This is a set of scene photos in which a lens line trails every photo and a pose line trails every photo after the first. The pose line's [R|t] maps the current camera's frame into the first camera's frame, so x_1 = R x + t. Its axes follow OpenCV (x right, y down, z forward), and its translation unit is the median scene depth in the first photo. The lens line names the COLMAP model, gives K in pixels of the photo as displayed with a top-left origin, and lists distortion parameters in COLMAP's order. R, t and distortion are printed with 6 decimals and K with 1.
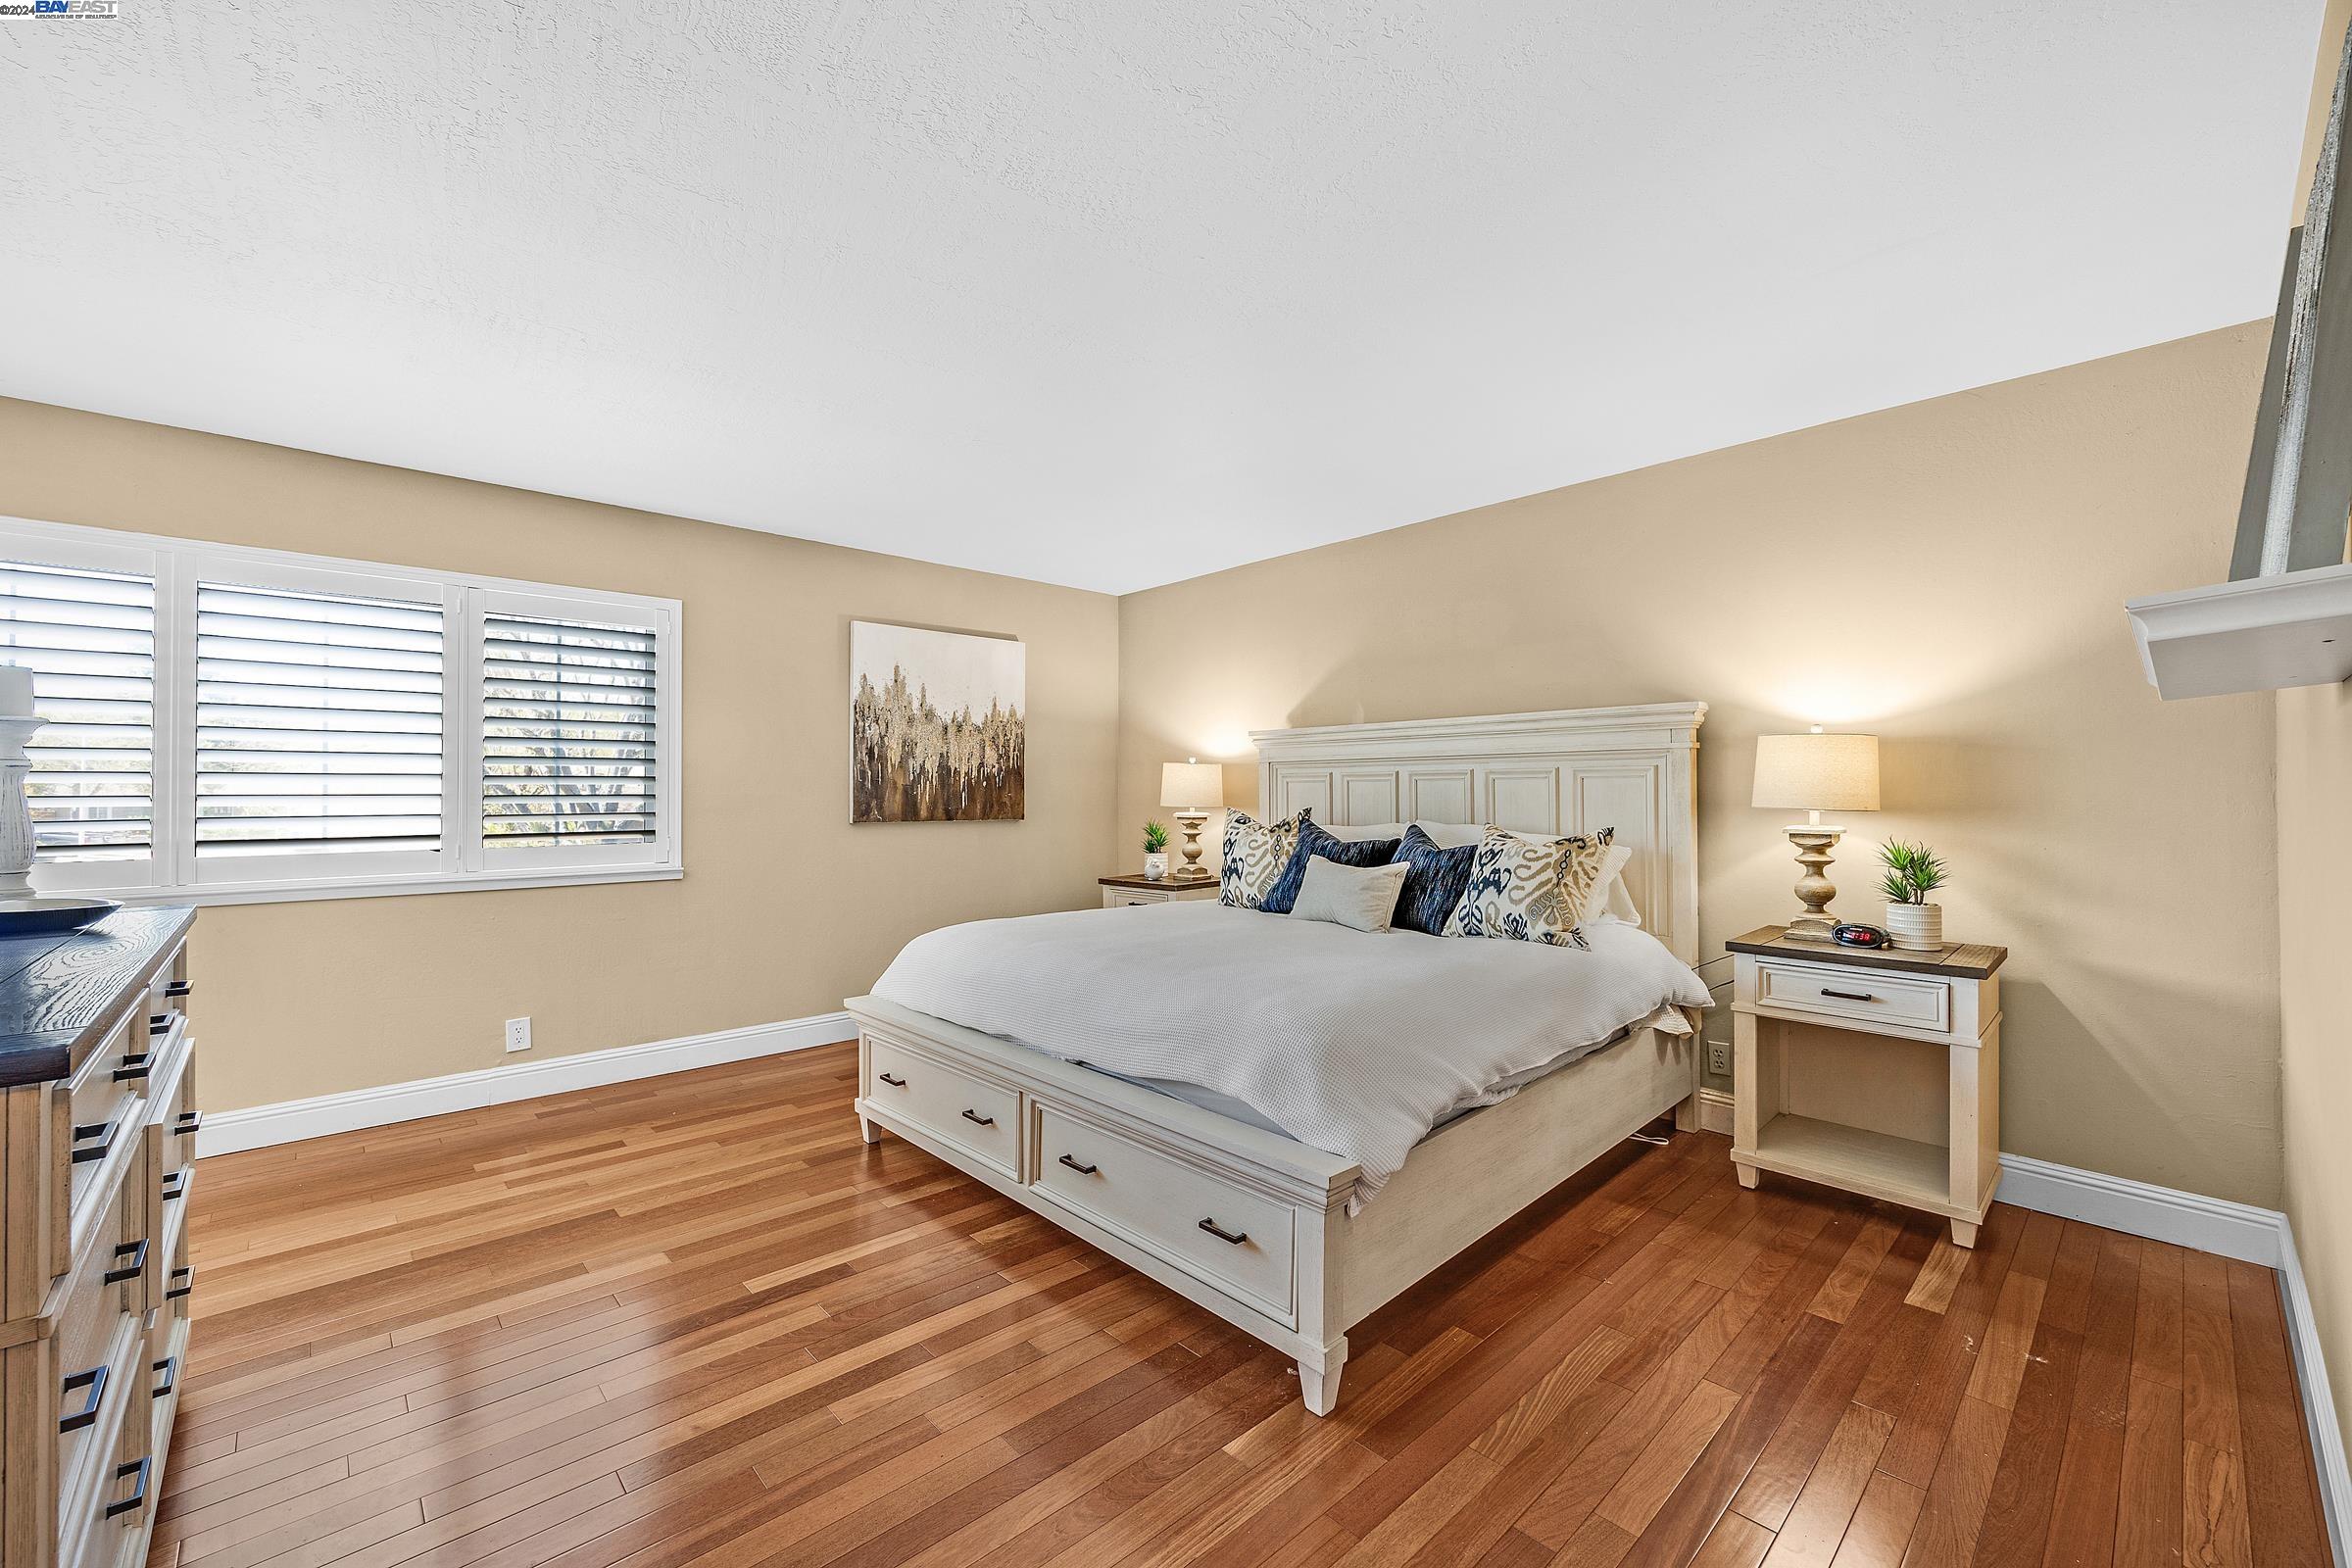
lens RADIAL K [[947.1, 0, 1175.9], [0, 947.1, 791.0], [0, 0, 1]] dist [-0.001622, 0.000033]
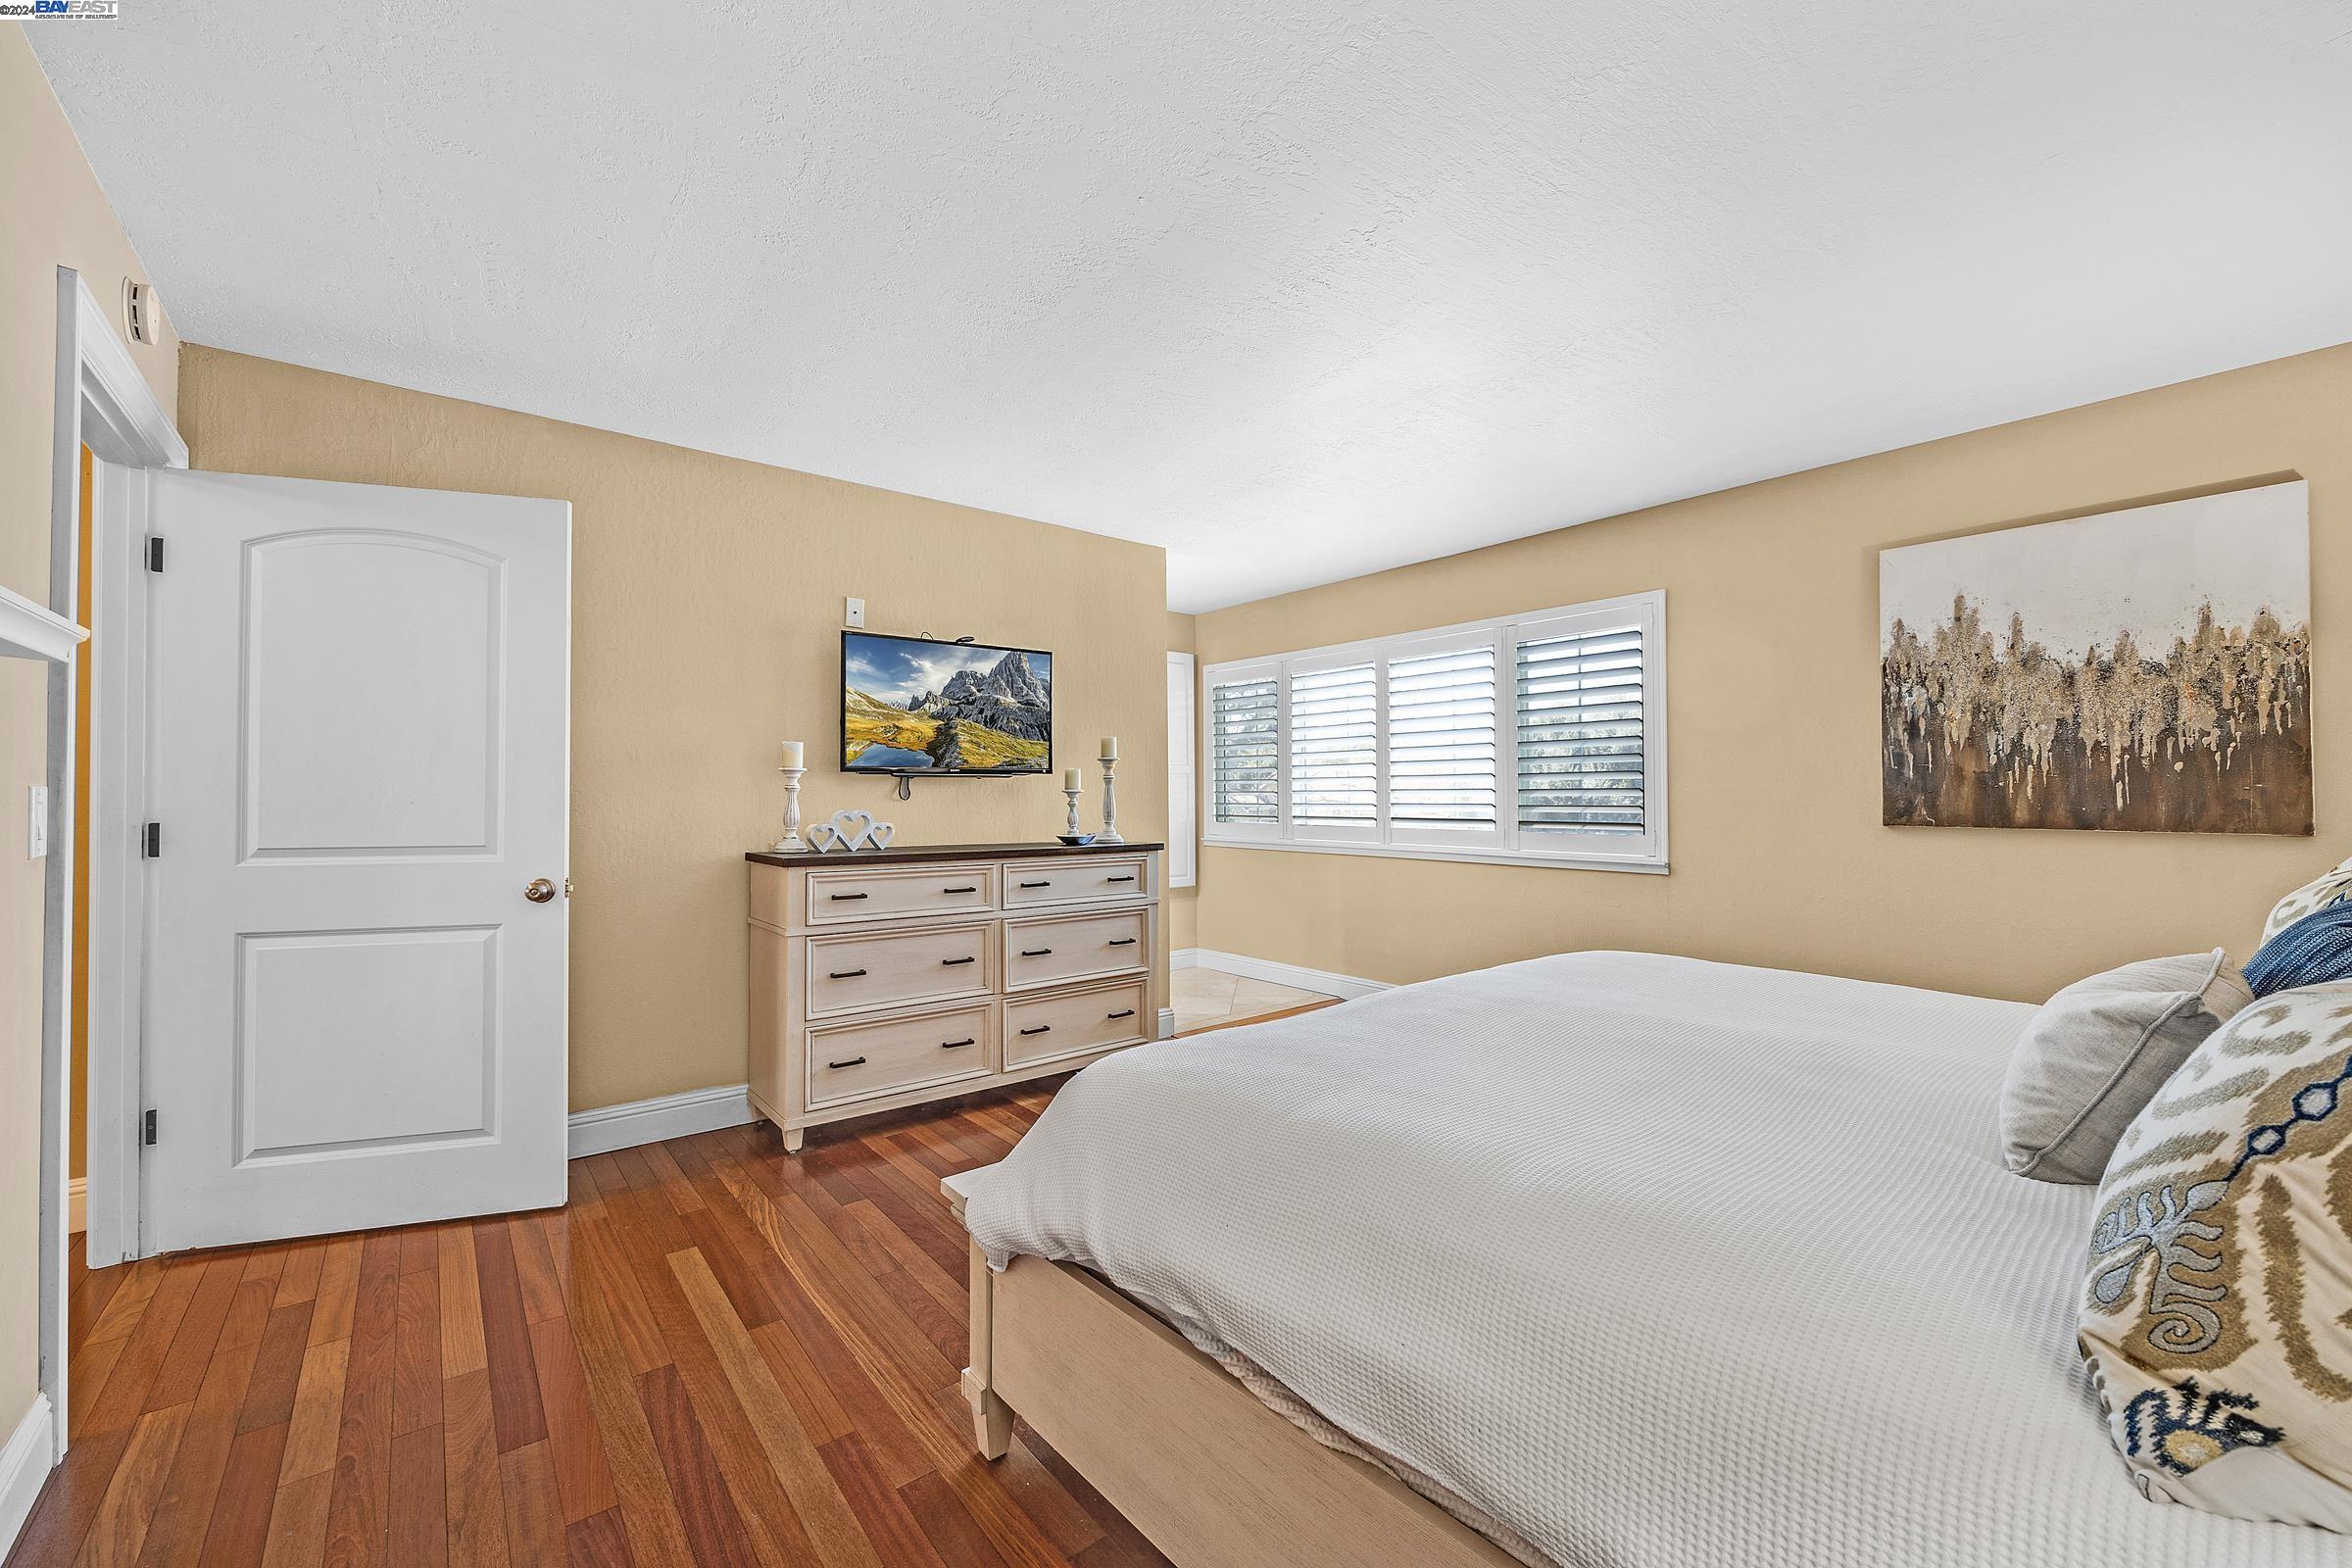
lens RADIAL K [[947.1, 0, 1180.8], [0, 947.1, 788.4], [0, 0, 1]] dist [-0.001622, 0.000033]
pose [[-0.081839, -0.000992, -0.996645, 0.409947], [0.009095, 0.999957, -0.001742, 0.000974], [0.996604, -0.009207, -0.081826, 0.486824]]
